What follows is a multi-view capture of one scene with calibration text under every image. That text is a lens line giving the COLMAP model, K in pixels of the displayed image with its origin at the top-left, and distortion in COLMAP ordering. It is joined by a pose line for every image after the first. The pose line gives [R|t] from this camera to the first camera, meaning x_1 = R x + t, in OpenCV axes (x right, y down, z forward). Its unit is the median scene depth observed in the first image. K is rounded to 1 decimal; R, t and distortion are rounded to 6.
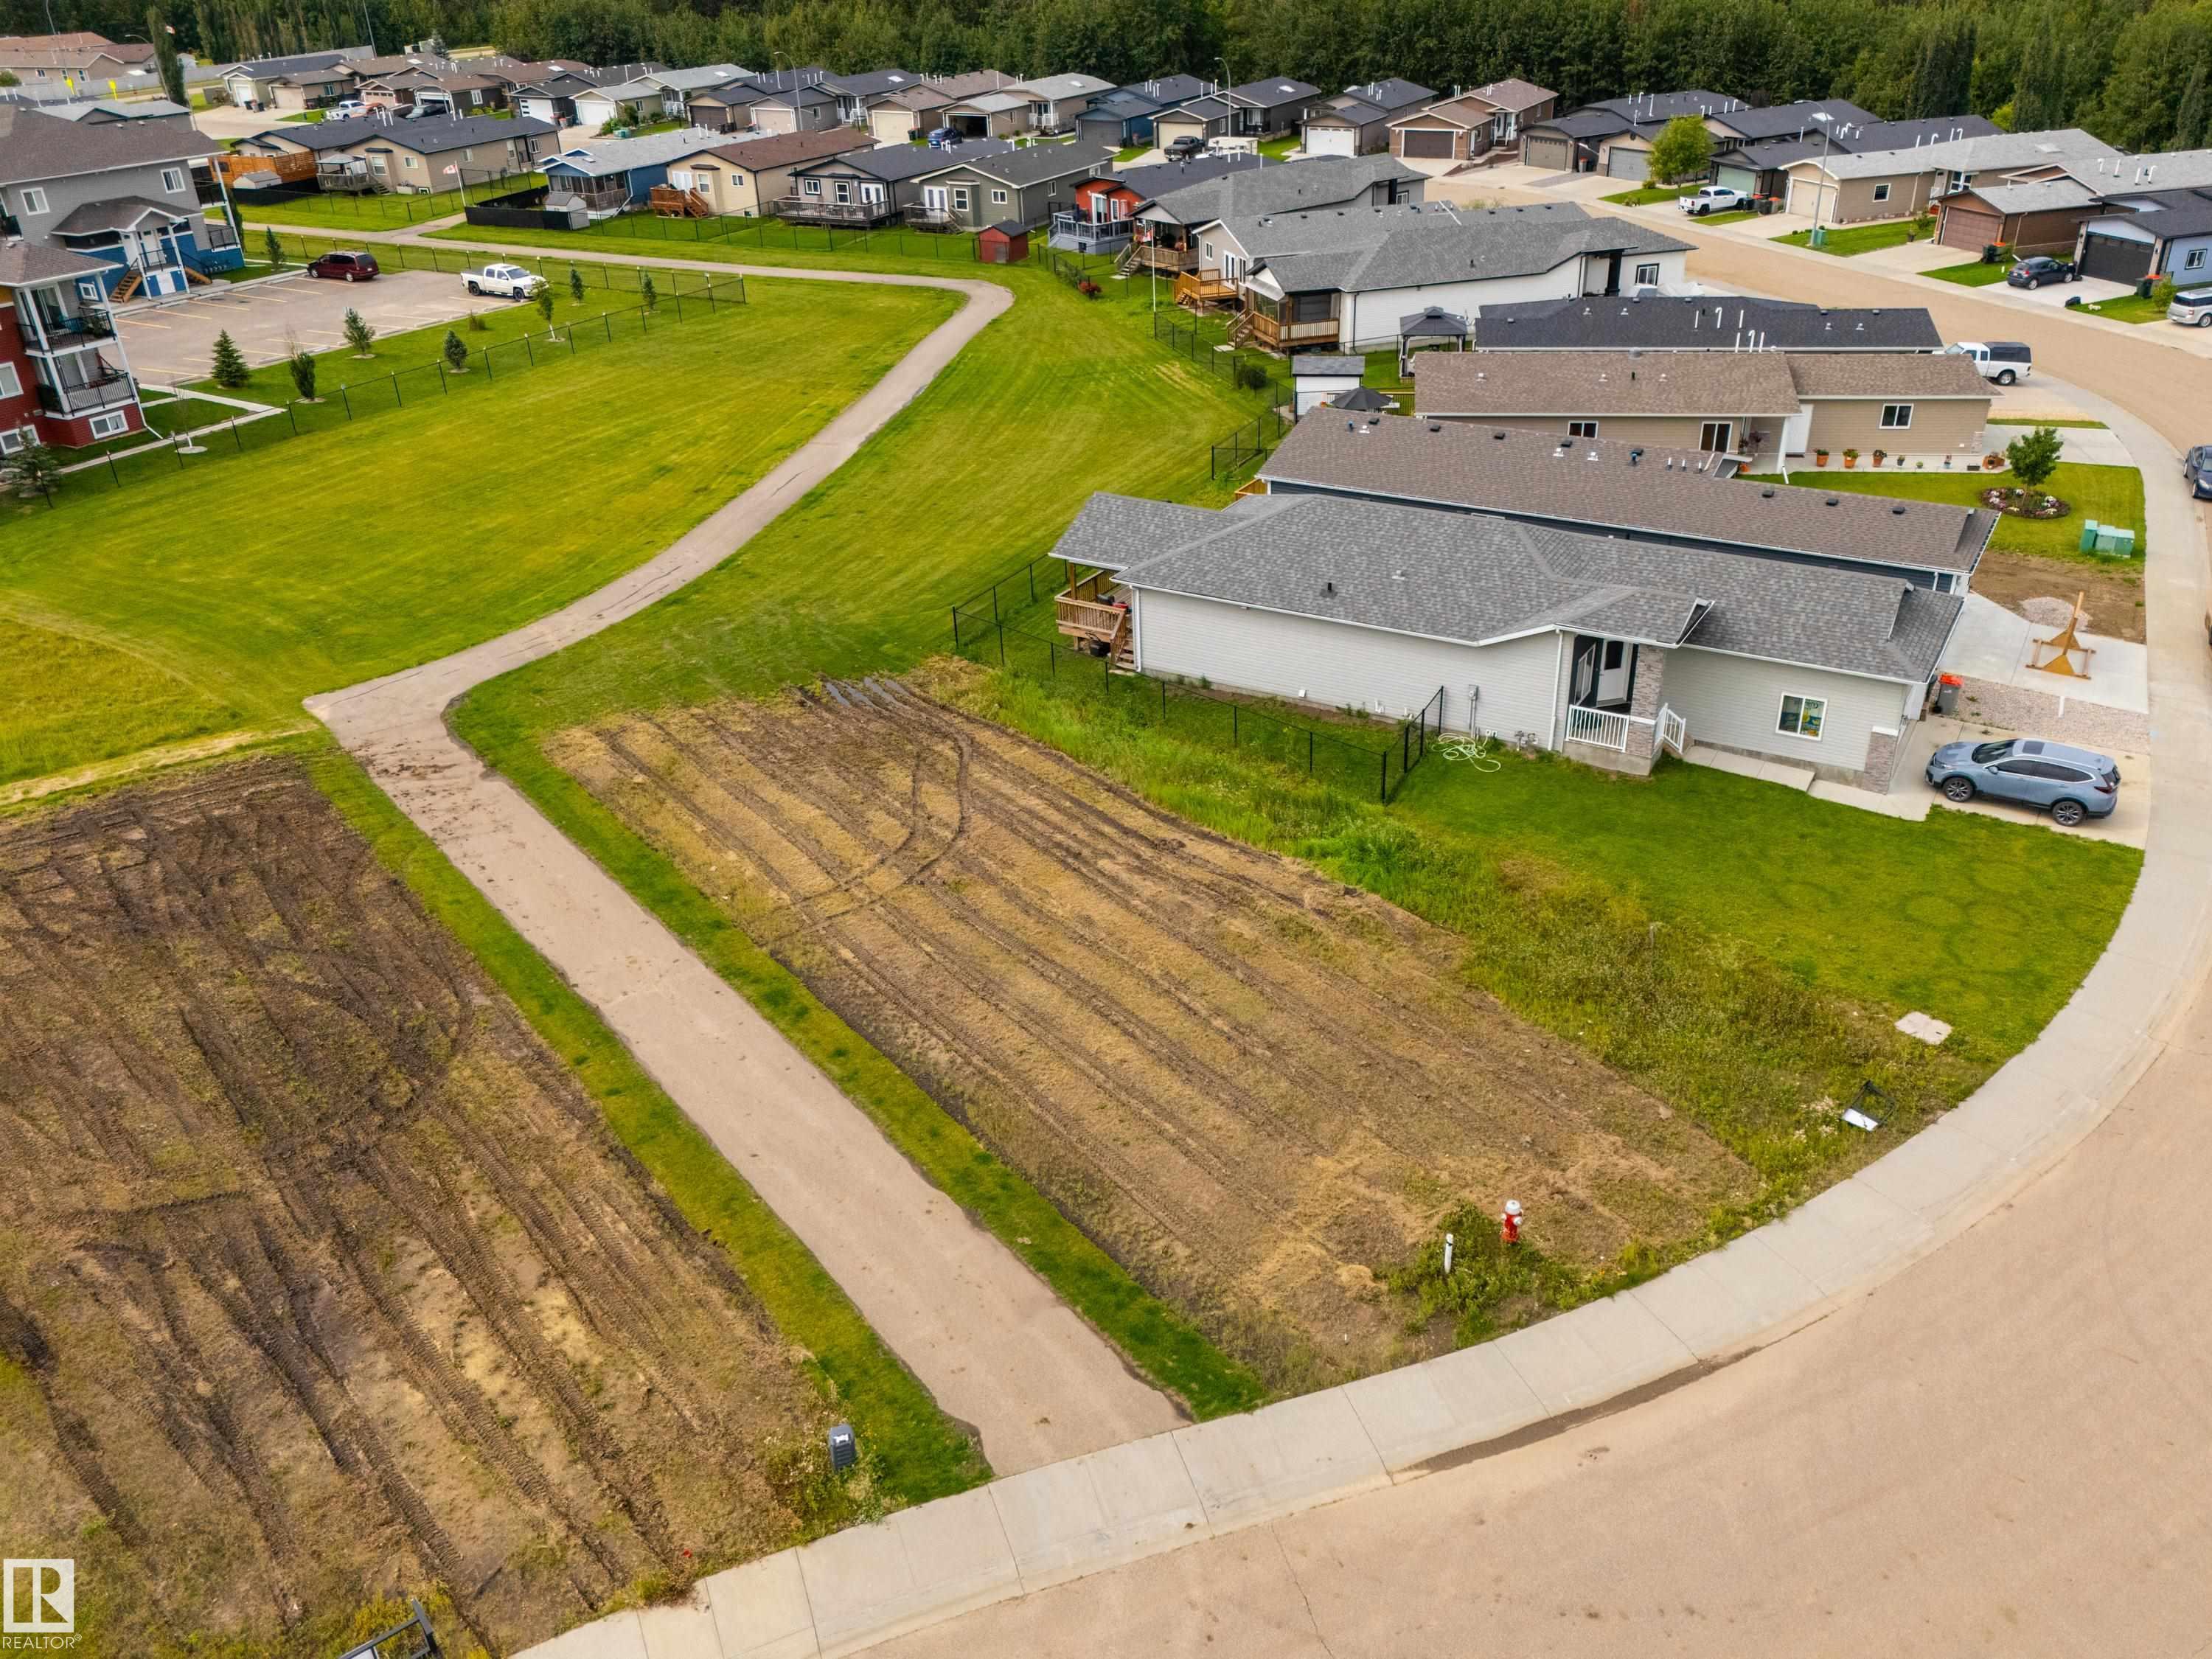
lens RADIAL K [[1721.6, 0, 1169.7], [0, 1721.6, 821.1], [0, 0, 1]] dist [0.071296, -0.061221]
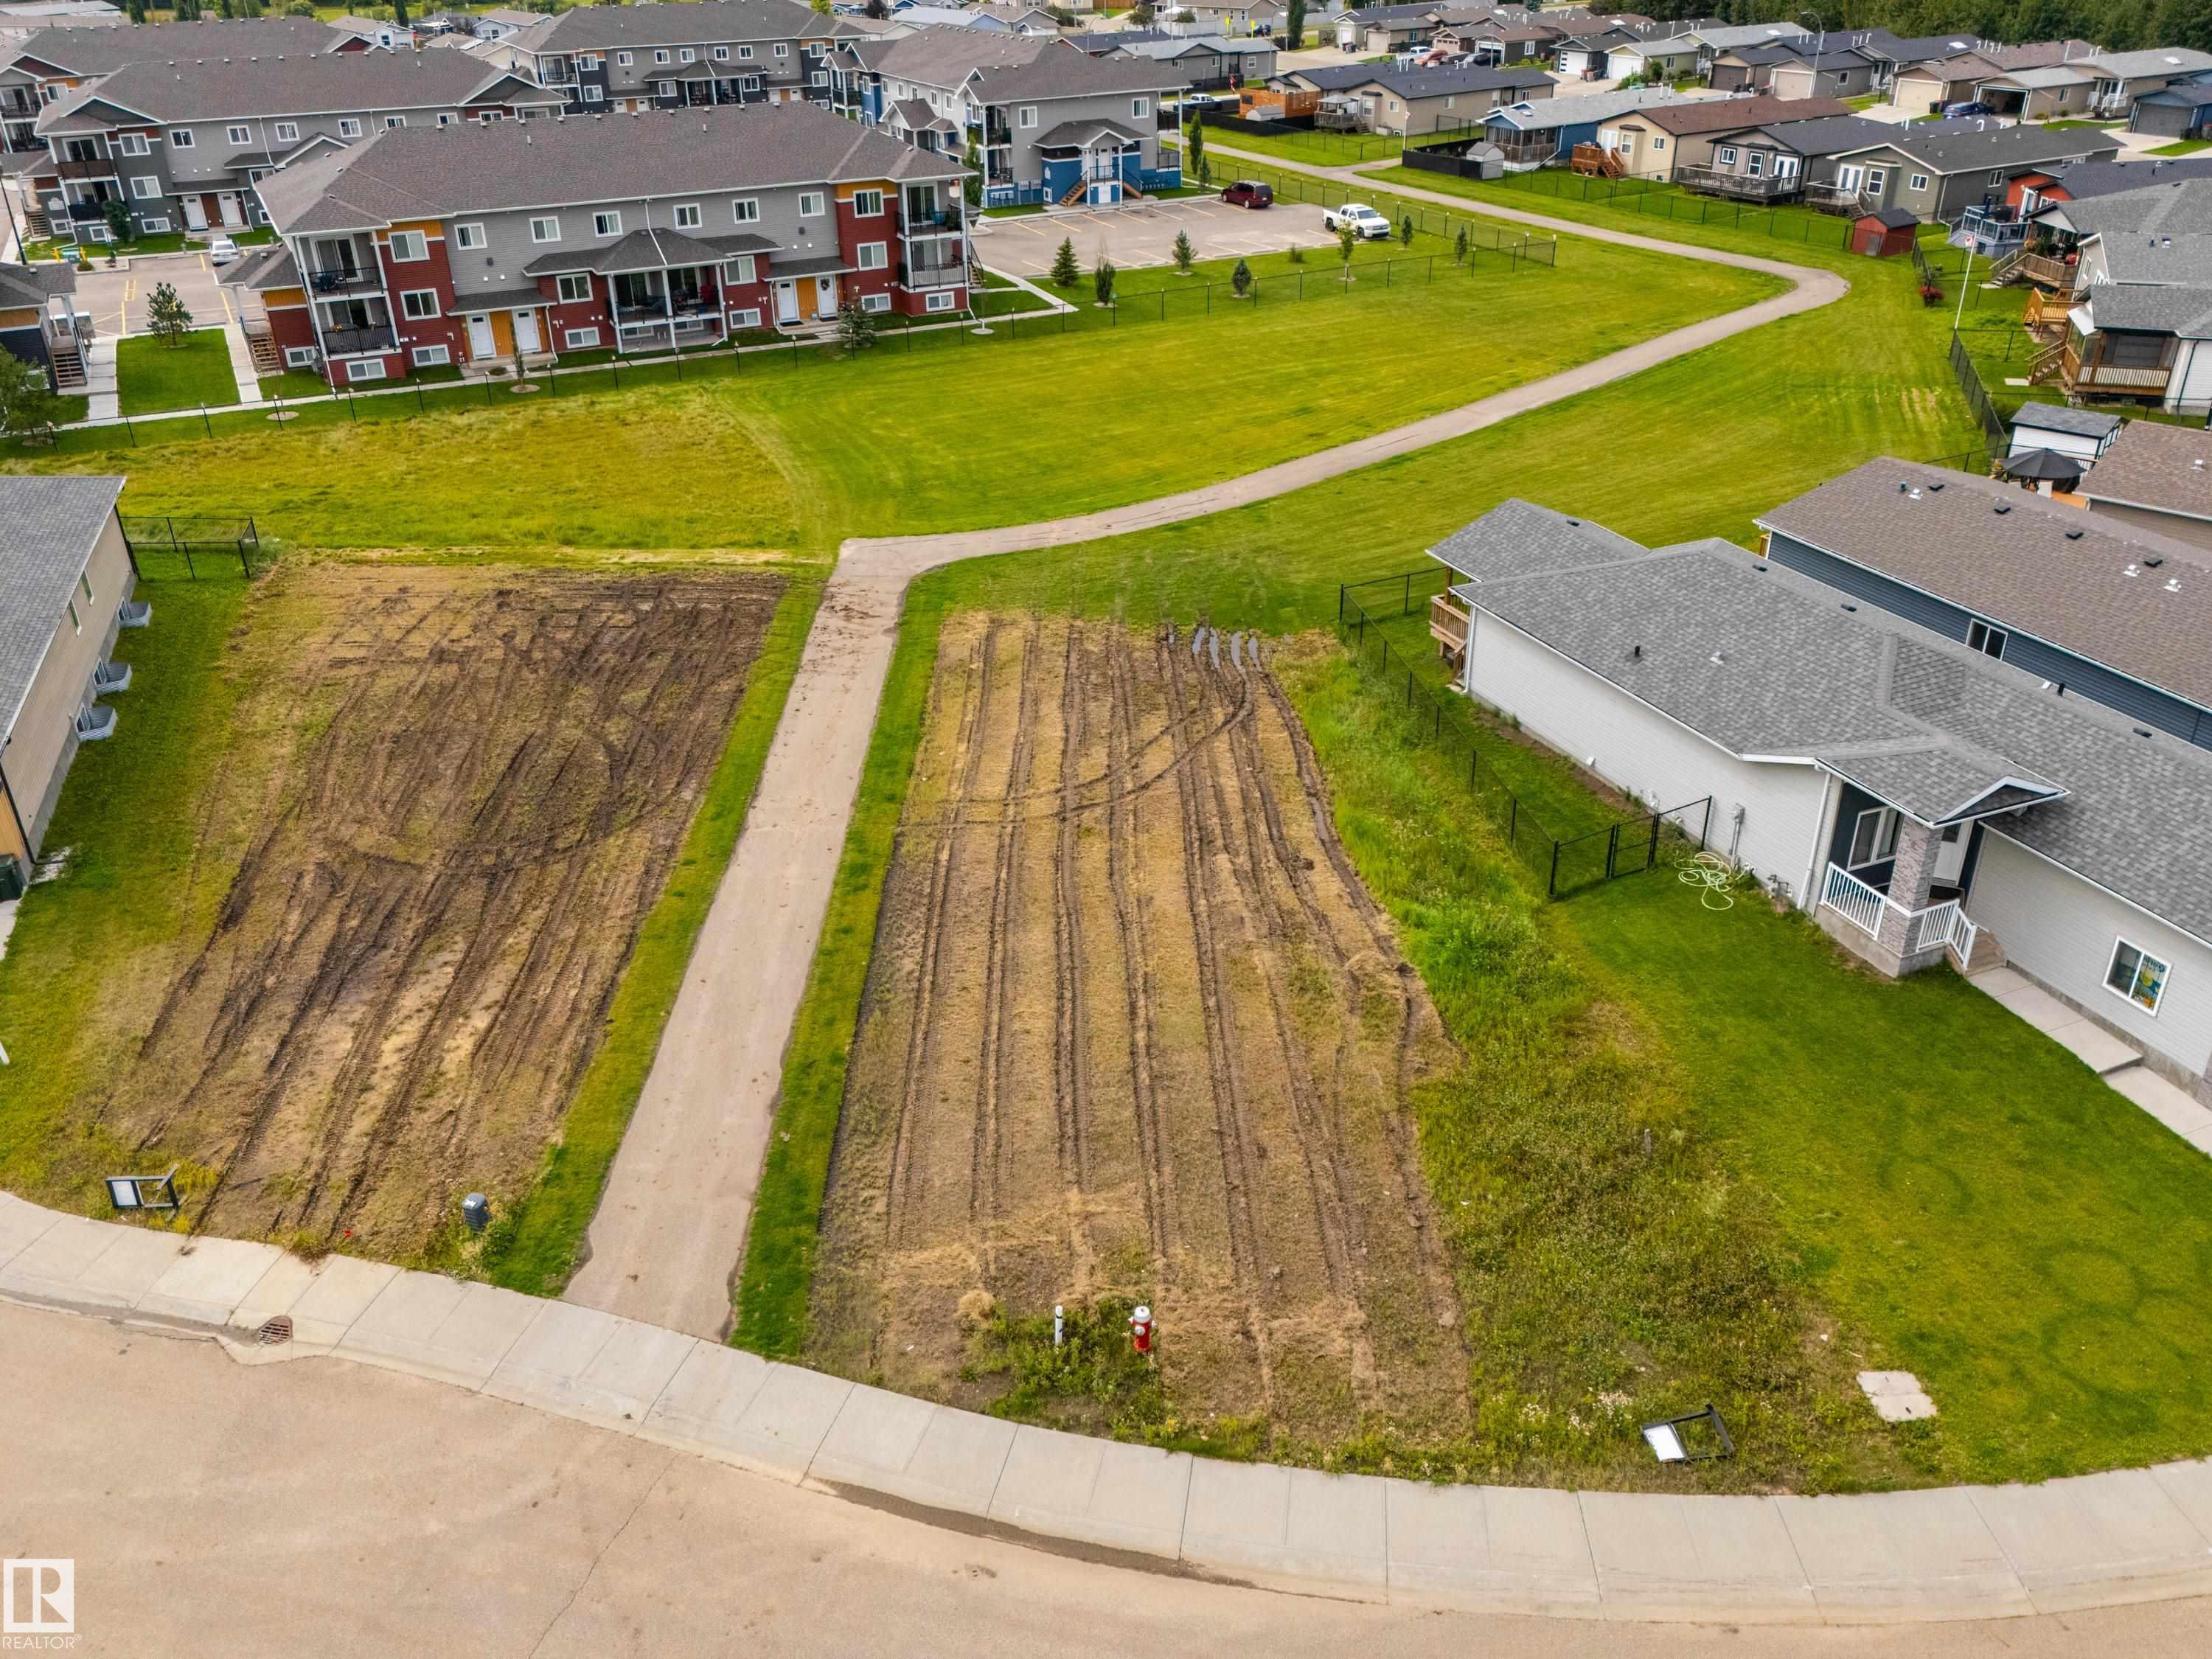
lens RADIAL K [[1718.2, 0, 1076.5], [0, 1718.2, 772.3], [0, 0, 1]] dist [0.062933, -0.051256]
pose [[0.782260, 0.285950, -0.553445, 0.408373], [-0.285150, 0.954249, 0.089992, -0.083199], [0.553858, 0.087418, 0.828009, 0.141377]]
